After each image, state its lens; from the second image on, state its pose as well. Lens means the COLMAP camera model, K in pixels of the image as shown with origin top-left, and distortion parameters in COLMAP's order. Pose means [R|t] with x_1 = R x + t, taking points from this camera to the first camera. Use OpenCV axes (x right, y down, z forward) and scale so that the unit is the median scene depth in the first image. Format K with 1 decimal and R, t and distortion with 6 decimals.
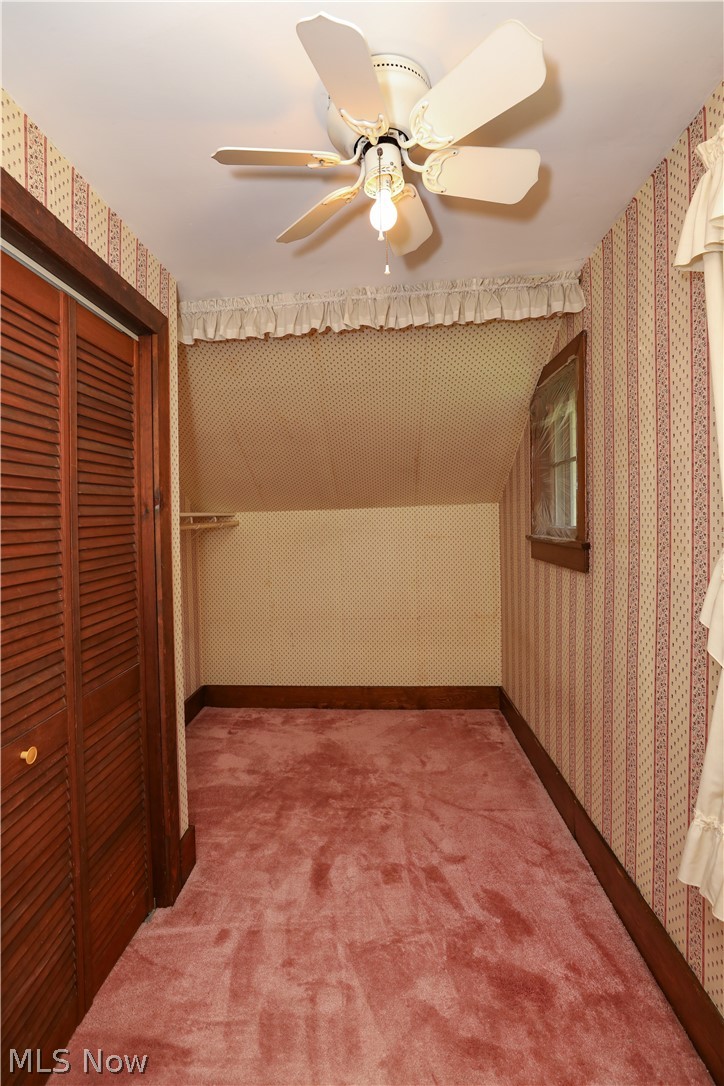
lens RADIAL K [[513.0, 0, 362.5], [0, 513.0, 526.1], [0, 0, 1]] dist [-0.042033, 0.010286]
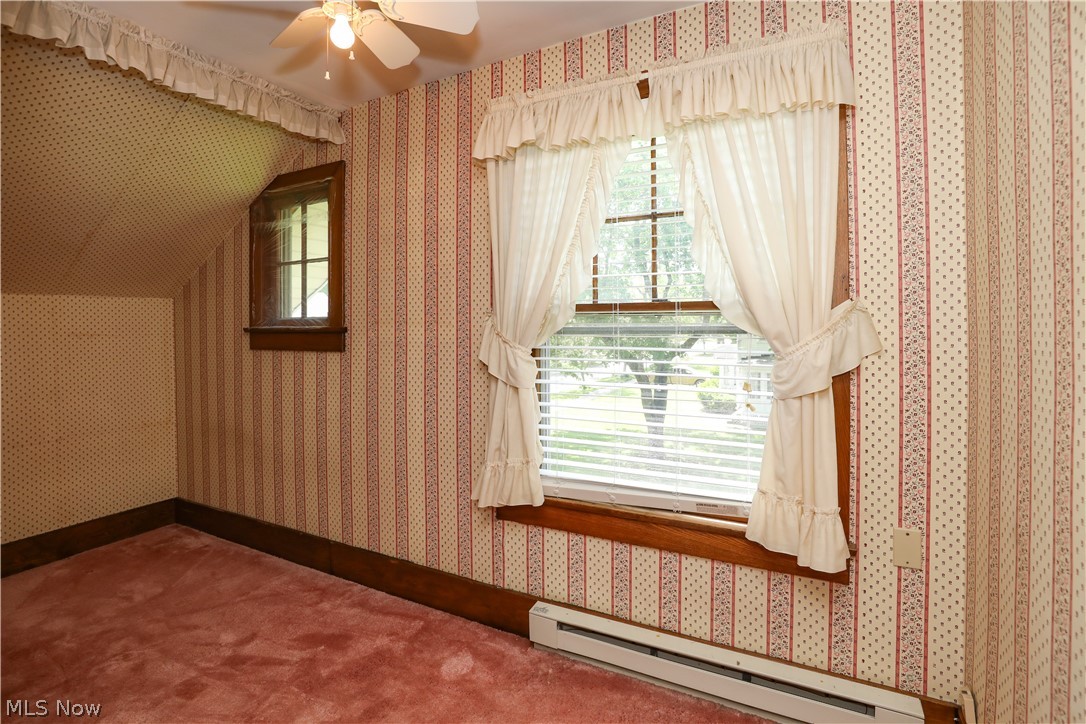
lens RADIAL K [[513.0, 0, 544.3], [0, 513.0, 338.0], [0, 0, 1]] dist [-0.042033, 0.010286]
pose [[0.364830, 0.010823, 0.931011, -0.511315], [0.017574, 0.999674, -0.018507, 0.083906], [-0.930908, 0.023114, 0.364521, 0.066756]]
